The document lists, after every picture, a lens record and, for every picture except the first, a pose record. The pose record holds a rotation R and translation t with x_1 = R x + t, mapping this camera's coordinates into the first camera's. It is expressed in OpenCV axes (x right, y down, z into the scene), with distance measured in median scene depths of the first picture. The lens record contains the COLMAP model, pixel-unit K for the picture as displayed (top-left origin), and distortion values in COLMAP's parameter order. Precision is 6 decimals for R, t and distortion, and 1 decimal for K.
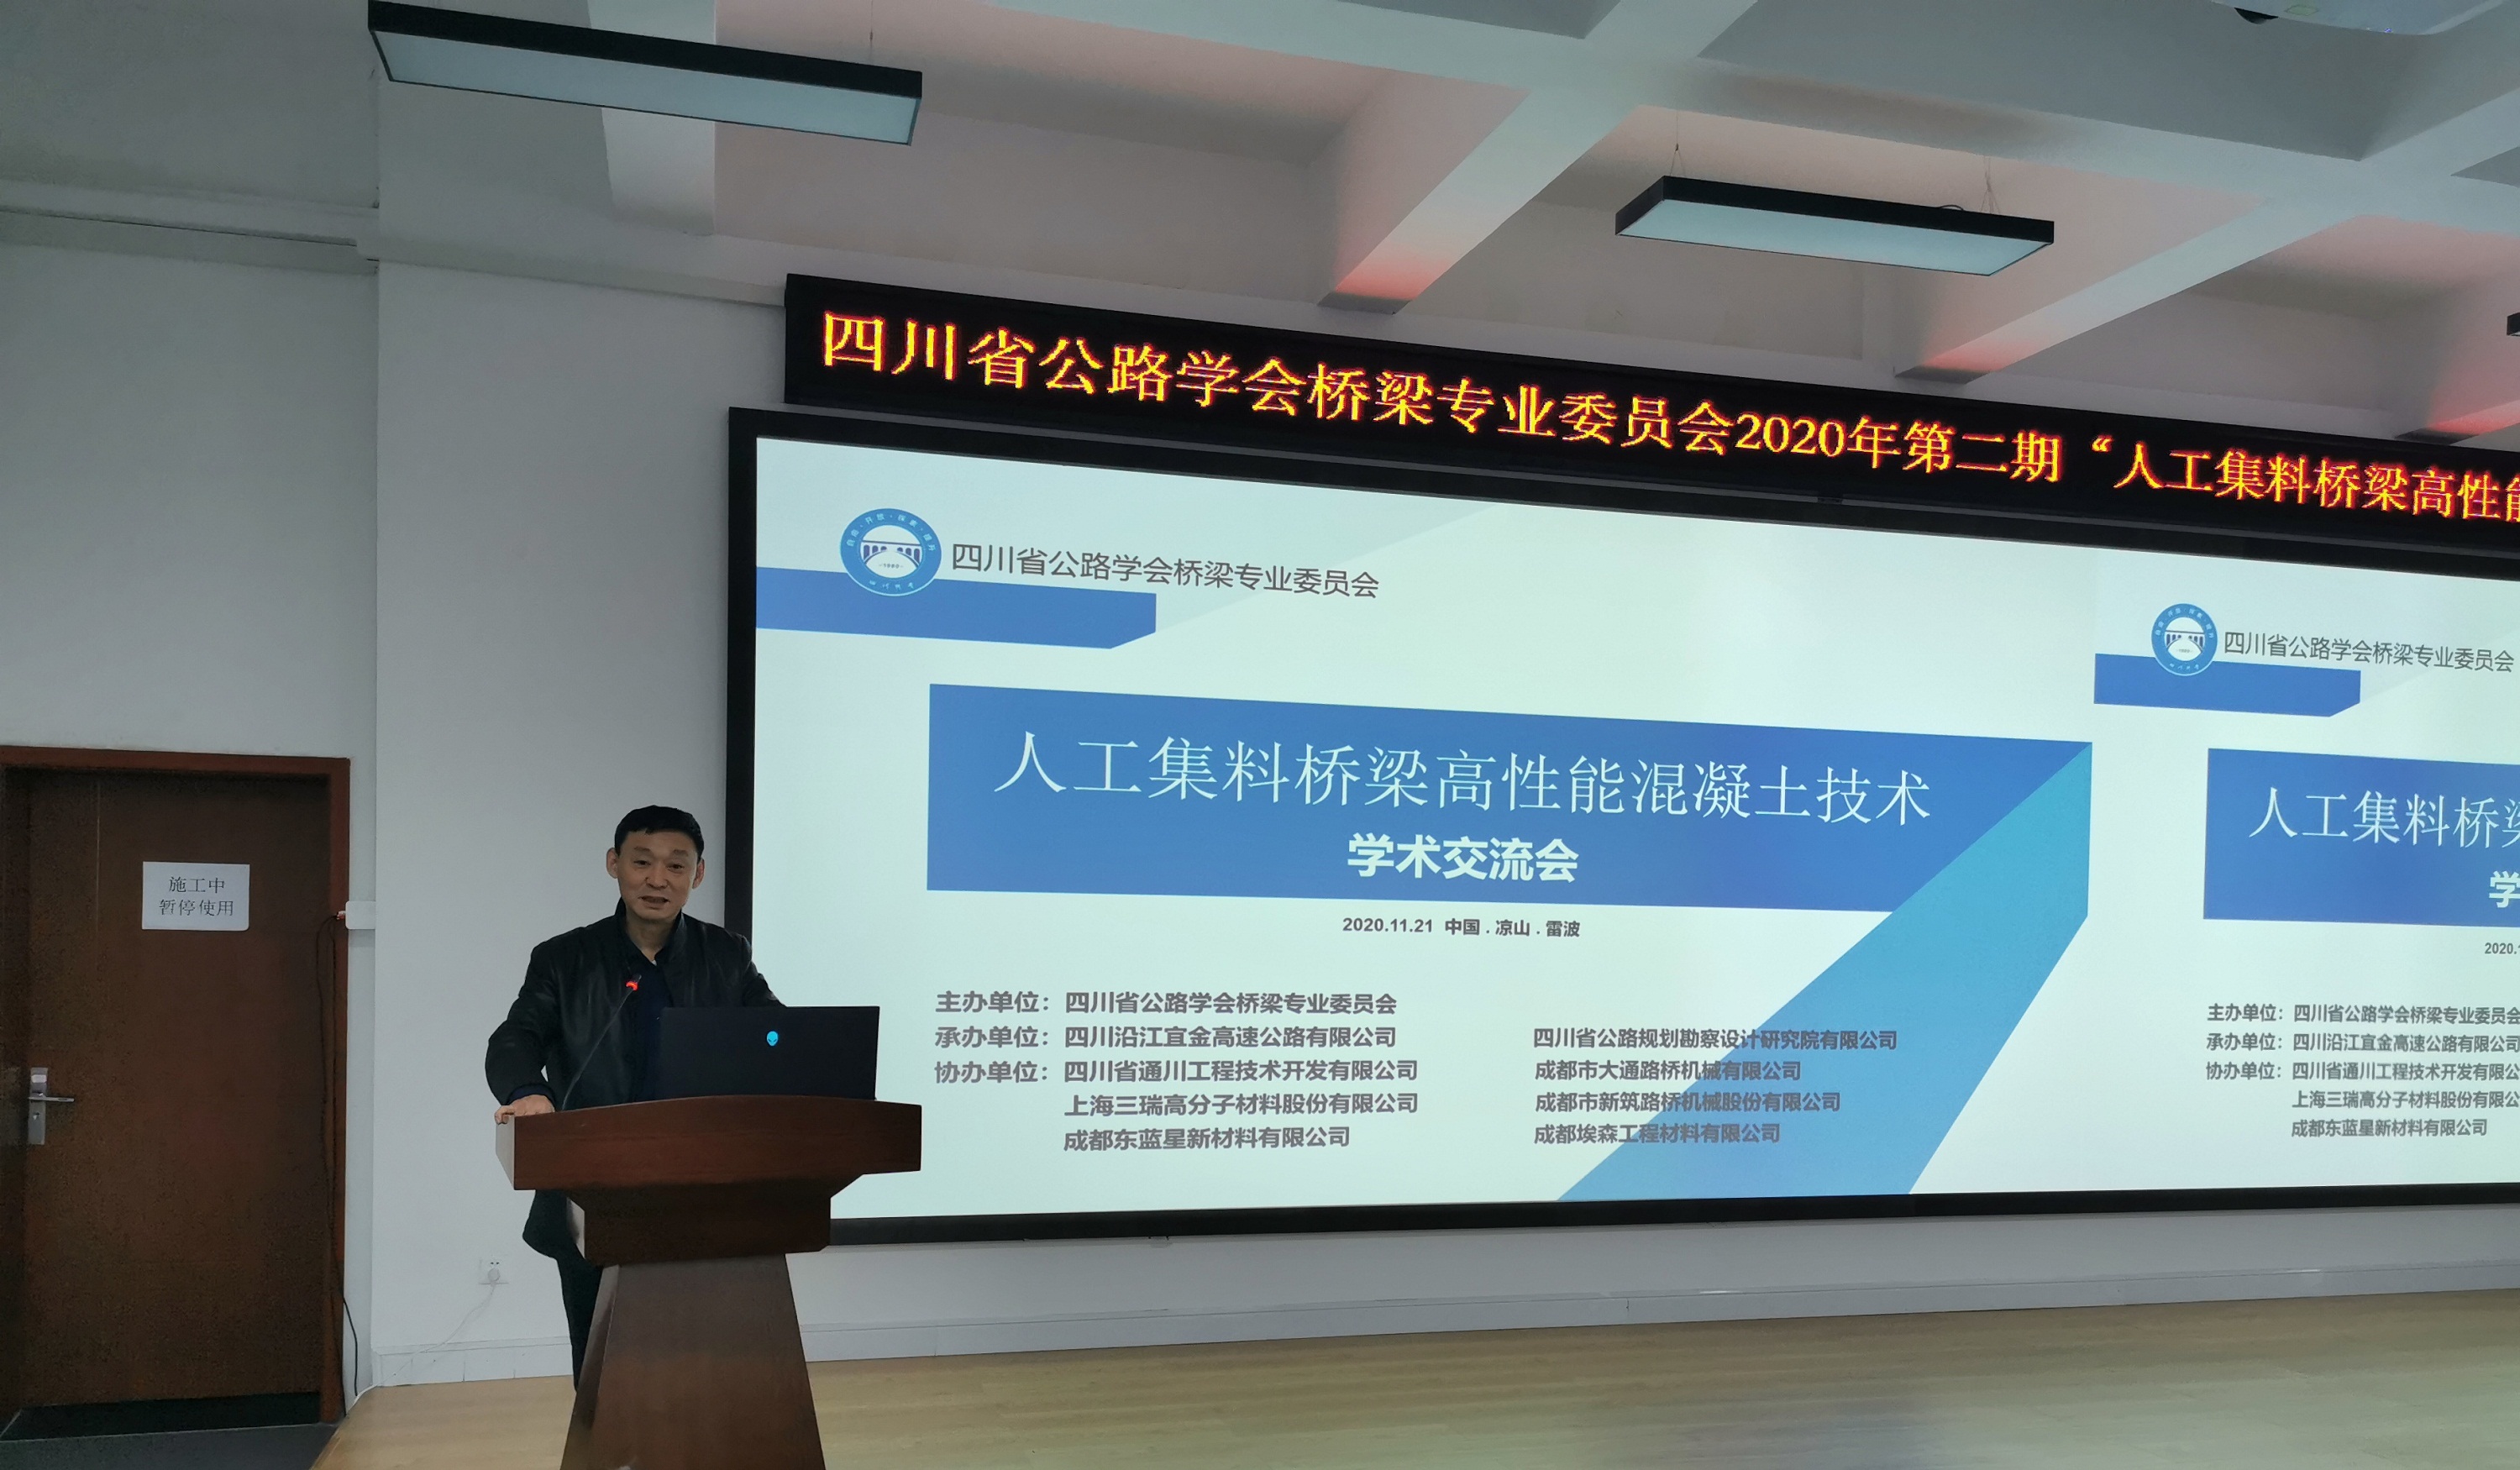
lens RADIAL K [[1968.8, 0, 1245.7], [0, 1968.8, 940.6], [0, 0, 1]] dist [0.075644, -0.078955]
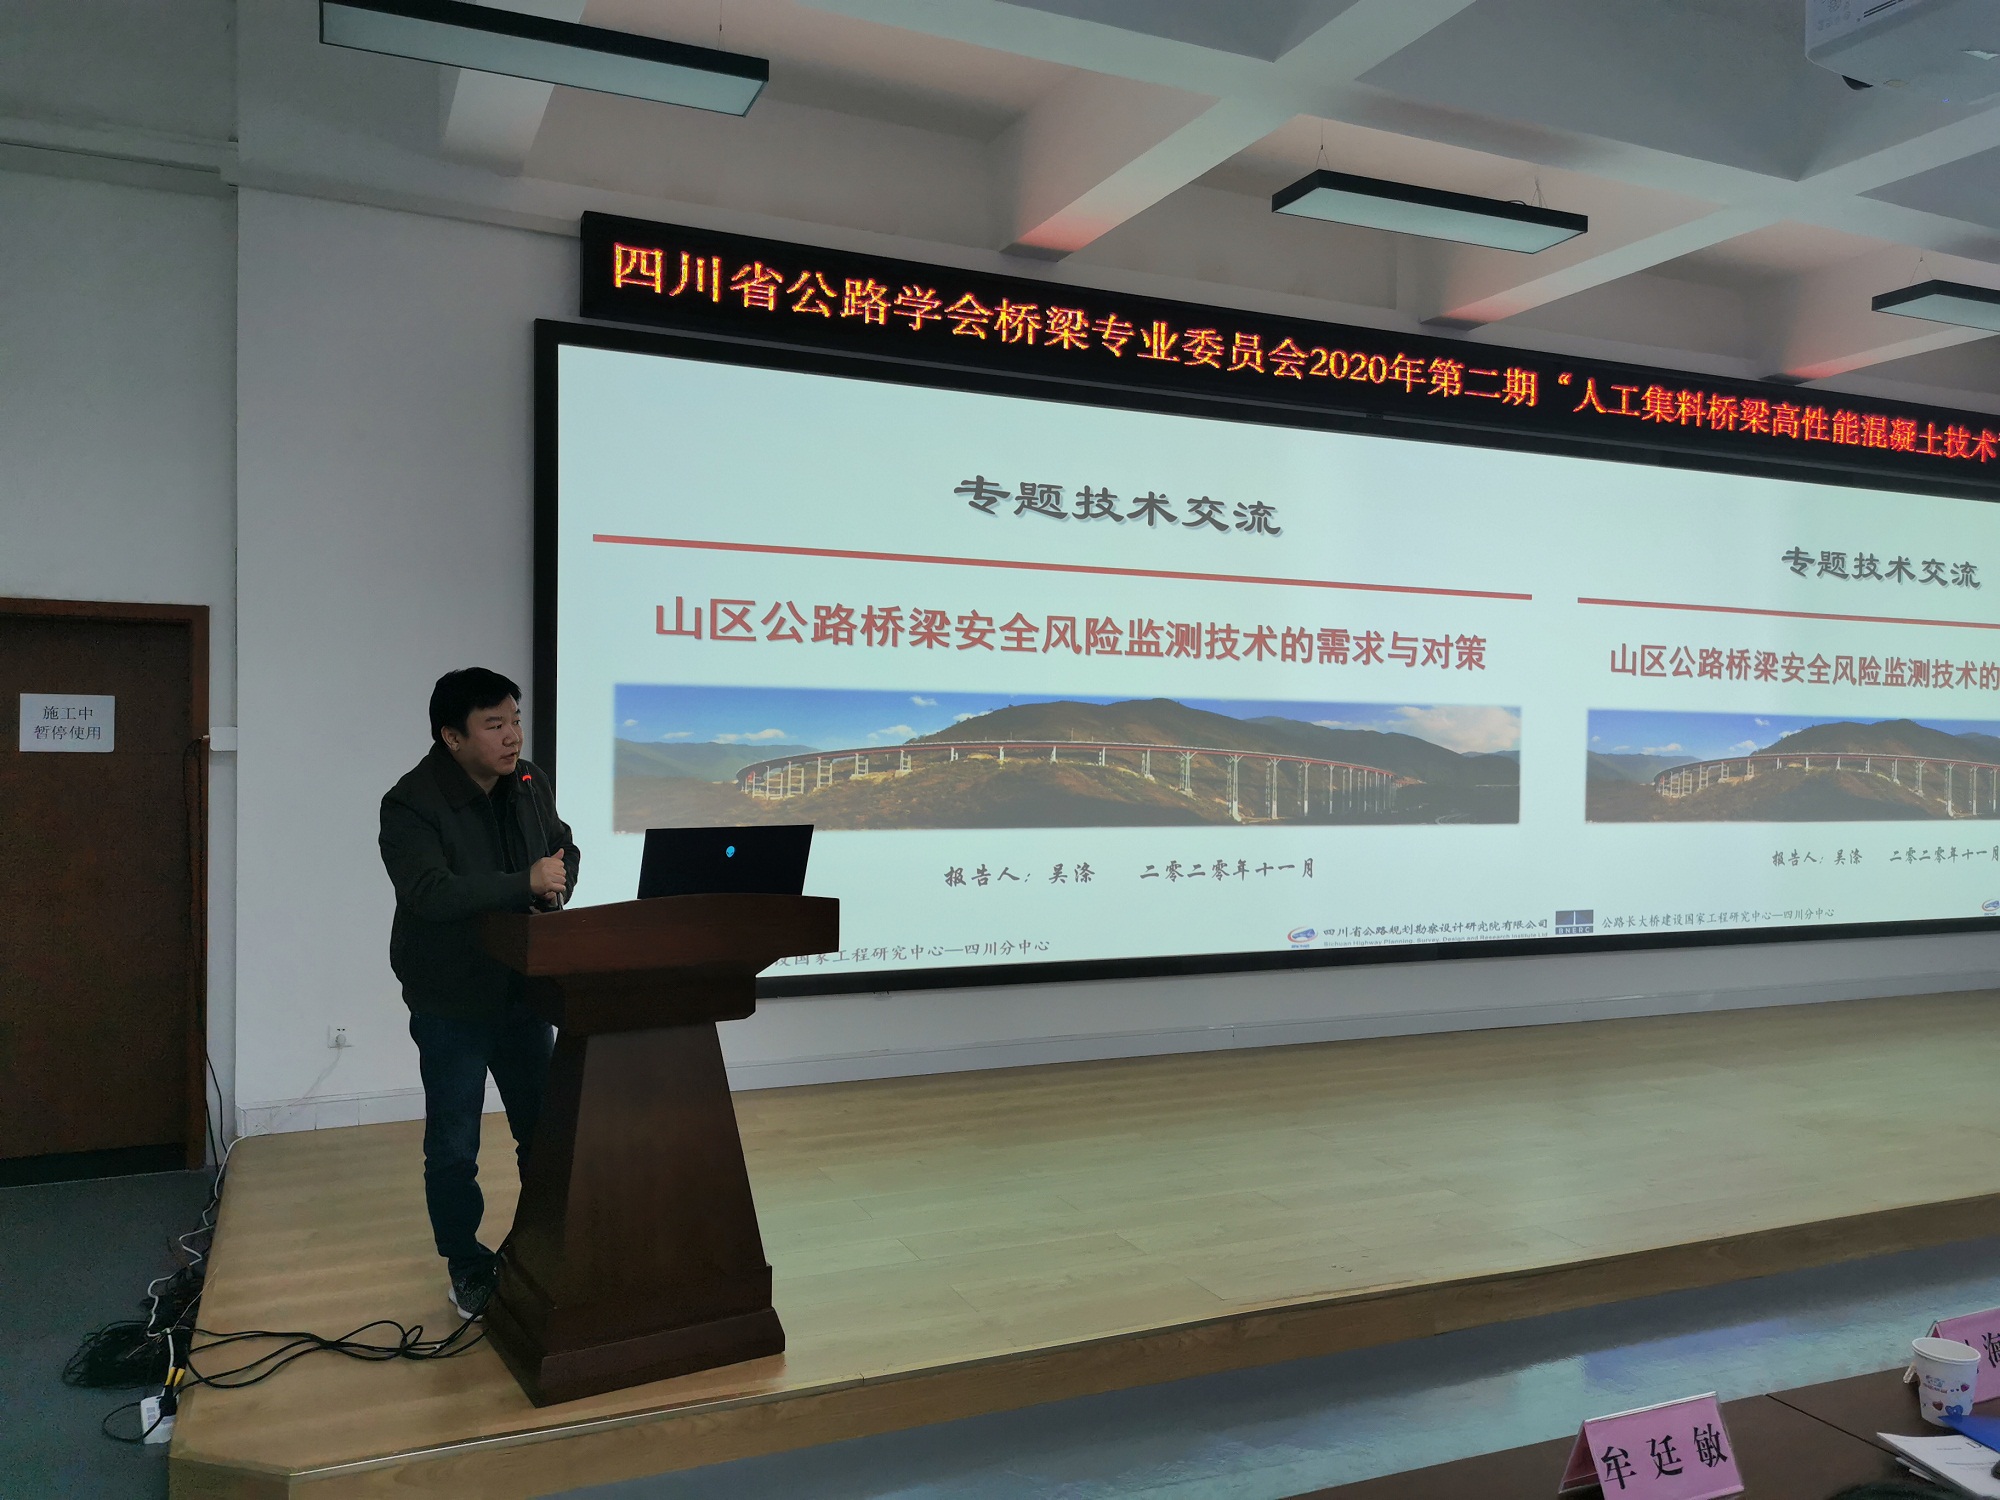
lens RADIAL K [[1564.8, 0, 1000.0], [0, 1564.8, 750.0], [0, 0, 1]] dist [0.066427, -0.063500]
pose [[0.990293, -0.004984, 0.138909, -0.105298], [0.004409, 0.999980, 0.004448, -0.007447], [-0.138929, -0.003793, 0.990295, 0.004099]]
